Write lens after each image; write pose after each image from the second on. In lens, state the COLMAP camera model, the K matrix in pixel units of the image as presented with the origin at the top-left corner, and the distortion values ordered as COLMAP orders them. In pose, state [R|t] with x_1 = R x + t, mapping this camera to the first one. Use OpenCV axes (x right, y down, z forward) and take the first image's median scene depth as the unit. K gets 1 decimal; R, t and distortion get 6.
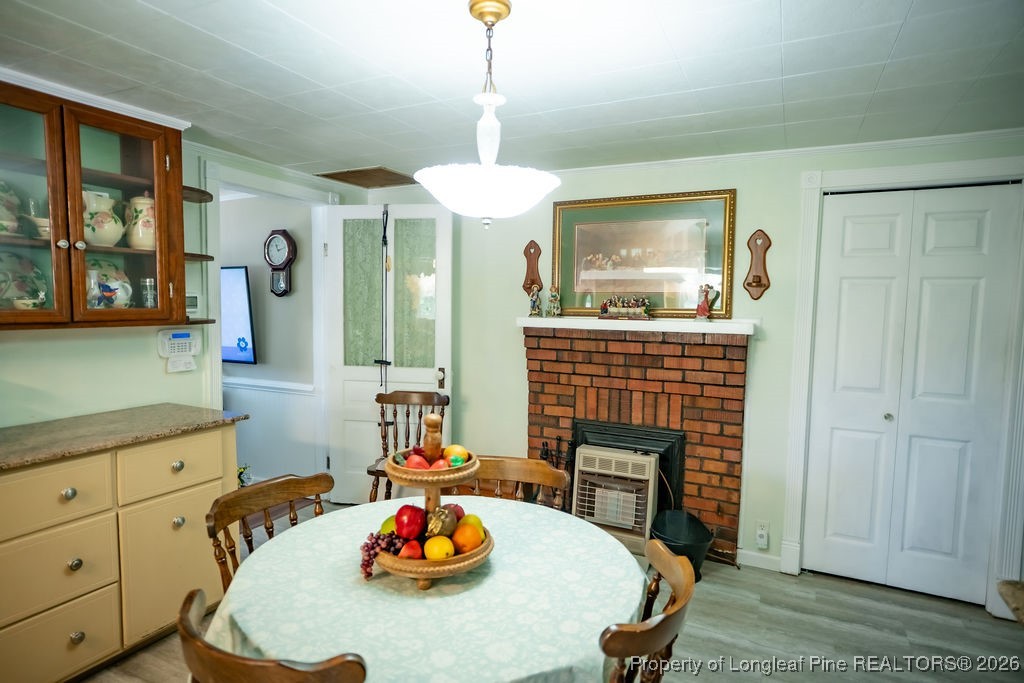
lens RADIAL K [[577.2, 0, 512.0], [0, 577.2, 341.5], [0, 0, 1]] dist [-0.015673, 0.002974]
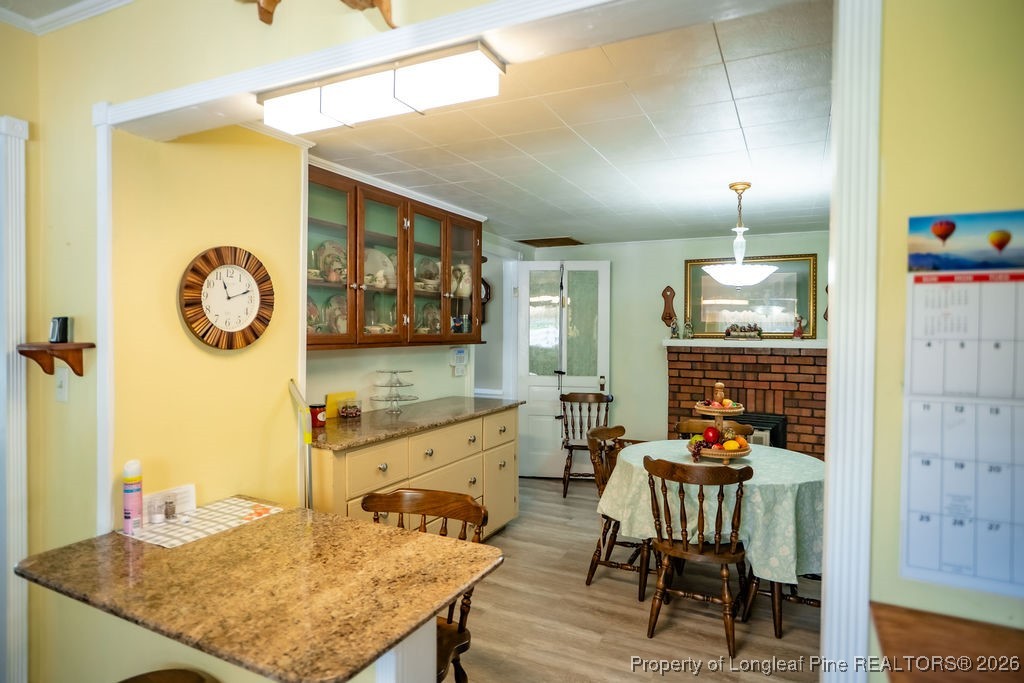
lens RADIAL K [[577.2, 0, 512.0], [0, 577.2, 341.5], [0, 0, 1]] dist [-0.015673, 0.002974]
pose [[0.999952, -0.006036, 0.007661, -0.401151], [0.006434, 0.998570, -0.053077, 0.039509], [-0.007330, 0.053124, 0.998561, -0.462897]]
